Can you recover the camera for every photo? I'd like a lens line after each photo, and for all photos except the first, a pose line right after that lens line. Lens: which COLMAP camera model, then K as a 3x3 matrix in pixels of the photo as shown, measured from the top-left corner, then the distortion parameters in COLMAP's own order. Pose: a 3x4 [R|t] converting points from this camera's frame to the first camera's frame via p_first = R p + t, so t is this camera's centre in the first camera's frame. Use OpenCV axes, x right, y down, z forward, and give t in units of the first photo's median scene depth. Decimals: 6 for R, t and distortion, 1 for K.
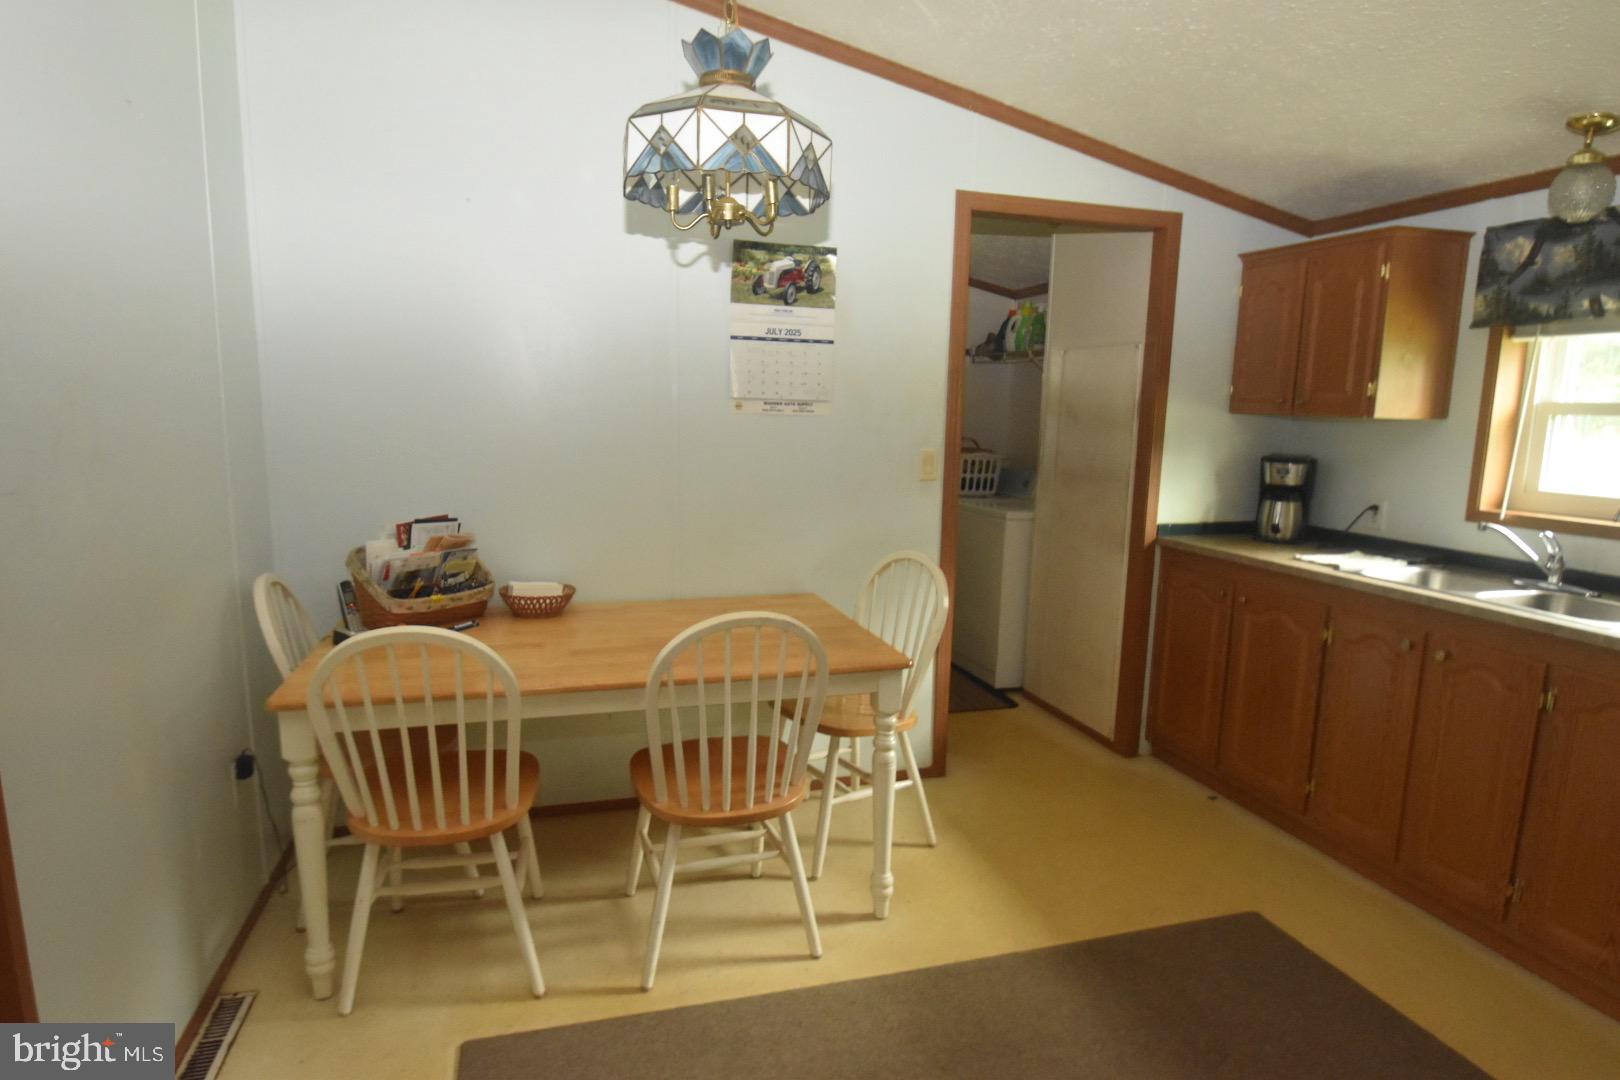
lens RADIAL K [[912.9, 0, 815.7], [0, 912.9, 571.5], [0, 0, 1]] dist [-0.012012, -0.014022]
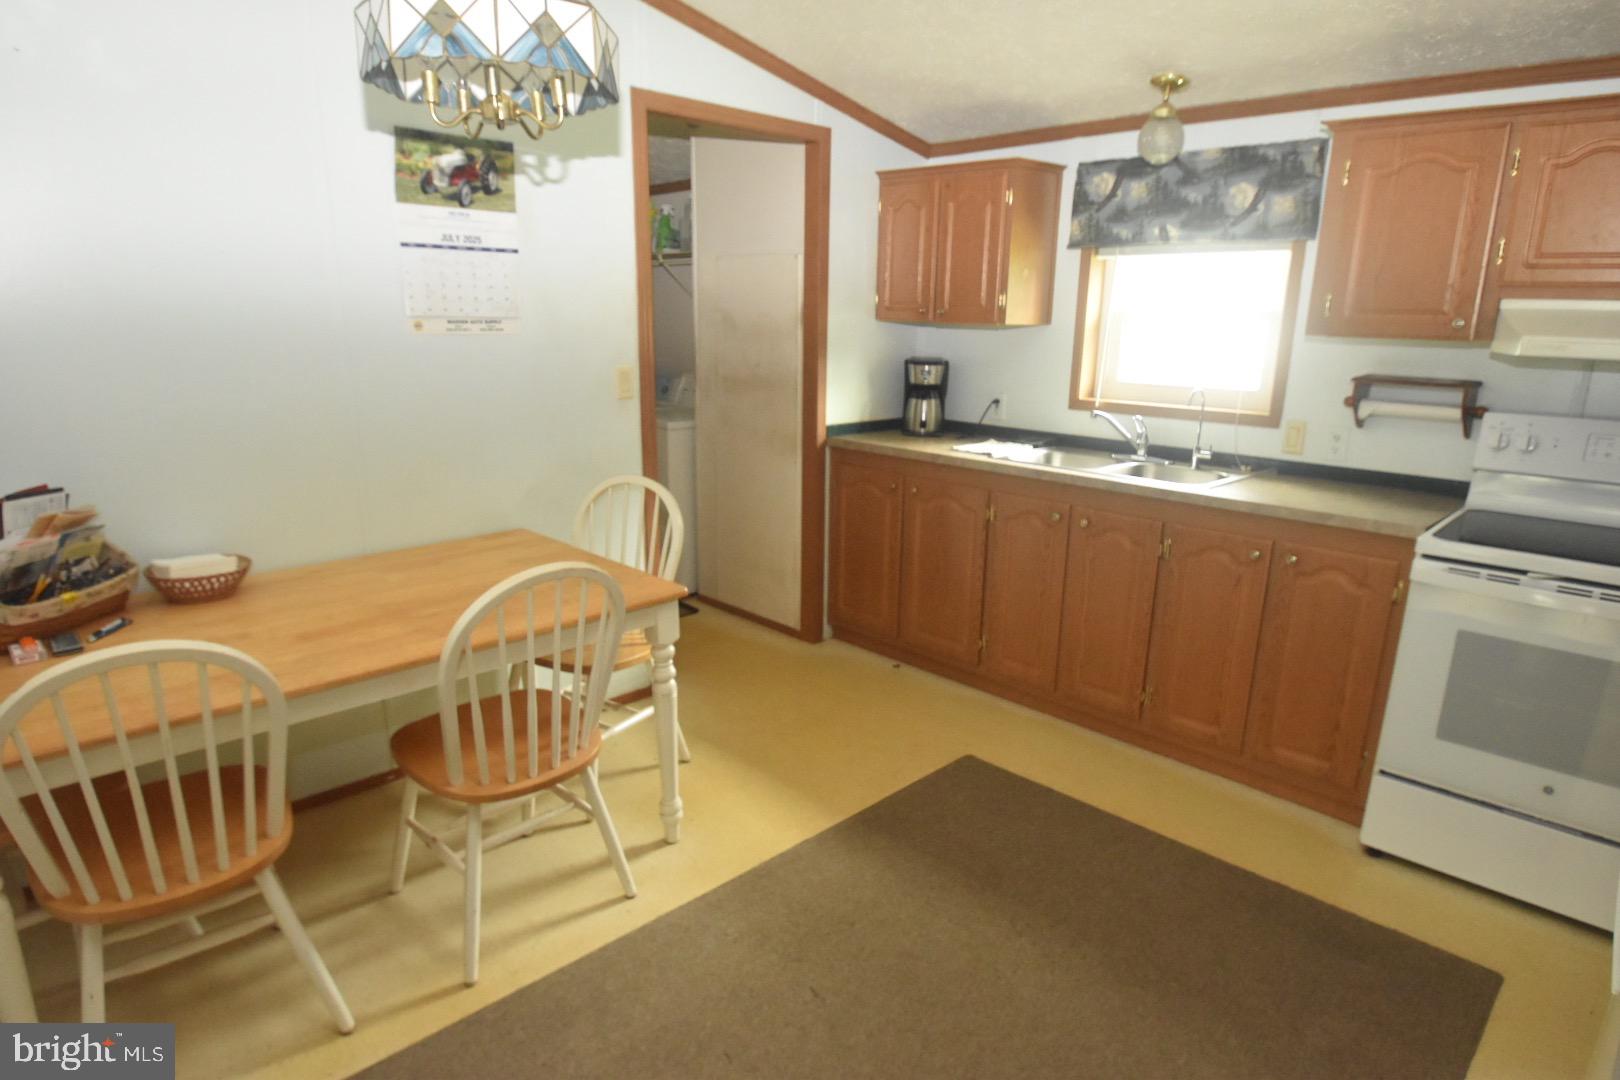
lens RADIAL K [[912.9, 0, 811.6], [0, 912.9, 569.1], [0, 0, 1]] dist [-0.012012, -0.014022]
pose [[0.886278, -0.135054, 0.443026, -0.172548], [0.086480, 0.987974, 0.128174, -0.031641], [-0.455008, -0.075285, 0.887299, 0.044911]]
